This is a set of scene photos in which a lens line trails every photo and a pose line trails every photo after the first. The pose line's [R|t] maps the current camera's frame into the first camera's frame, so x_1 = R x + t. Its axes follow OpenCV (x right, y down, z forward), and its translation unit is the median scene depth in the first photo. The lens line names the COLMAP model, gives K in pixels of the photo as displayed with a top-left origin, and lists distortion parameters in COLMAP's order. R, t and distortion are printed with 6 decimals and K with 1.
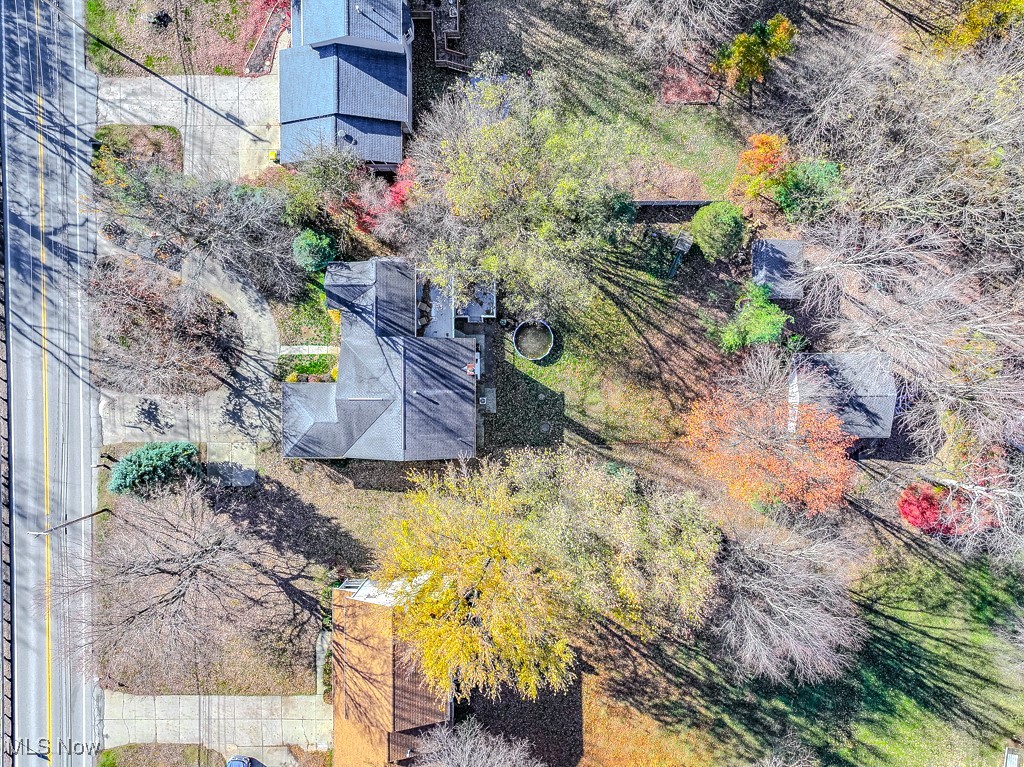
lens RADIAL K [[719.3, 0, 513.8], [0, 719.3, 381.4], [0, 0, 1]] dist [0.000322, -0.000906]
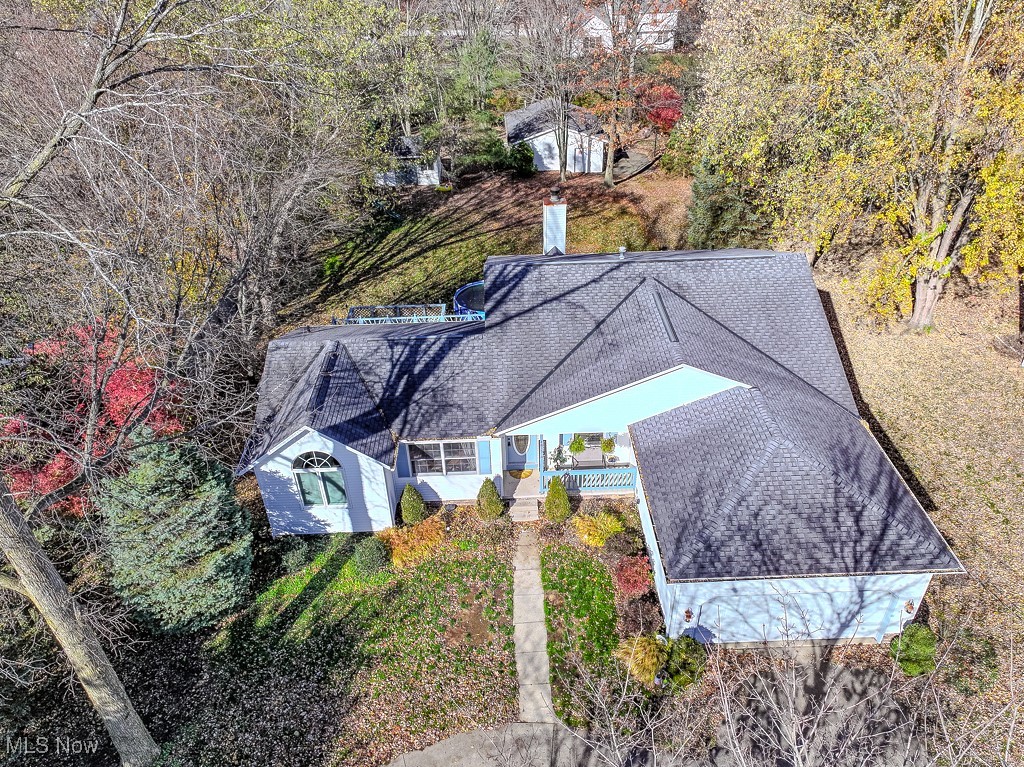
lens RADIAL K [[719.3, 0, 513.8], [0, 719.3, 381.4], [0, 0, 1]] dist [0.000322, -0.000906]
pose [[-0.029762, -0.561930, 0.826649, -0.449085], [0.998535, -0.054095, -0.000821, -0.043141], [0.045179, 0.825414, 0.562717, 0.742906]]
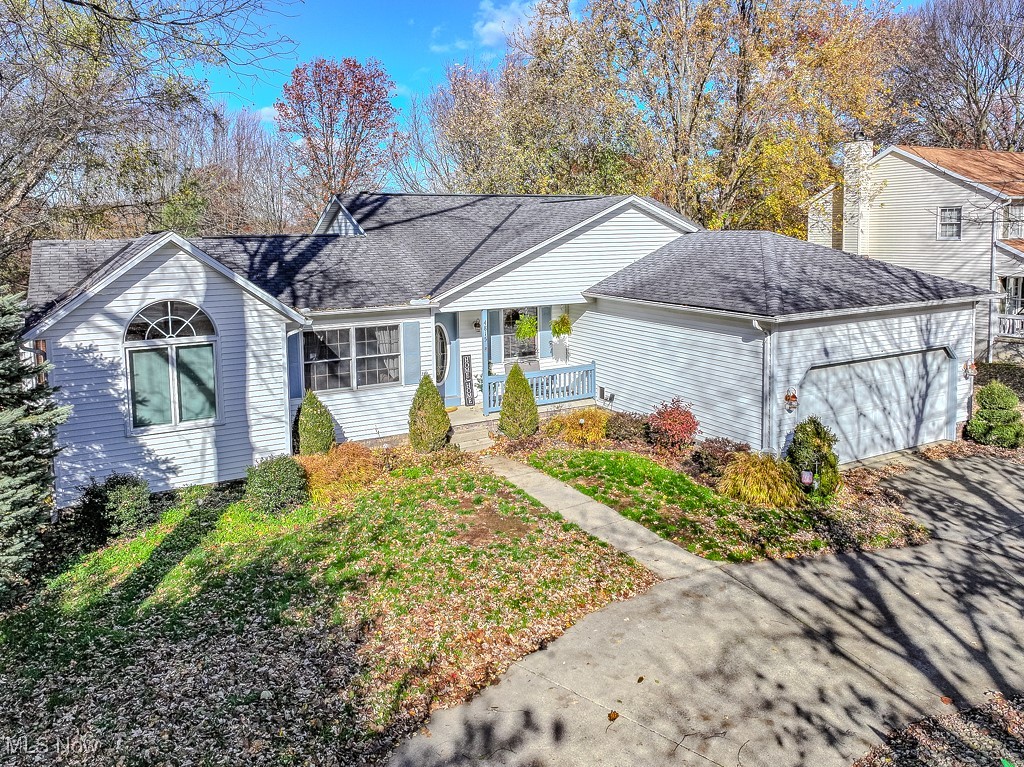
lens RADIAL K [[758.8, 0, 514.1], [0, 758.8, 296.5], [0, 0, 1]] dist [-0.030032, 0.035060]
pose [[-0.490114, -0.069178, 0.868909, -0.420849], [0.871217, -0.070604, 0.485795, -0.137438], [0.027742, 0.995103, 0.094873, 0.903325]]
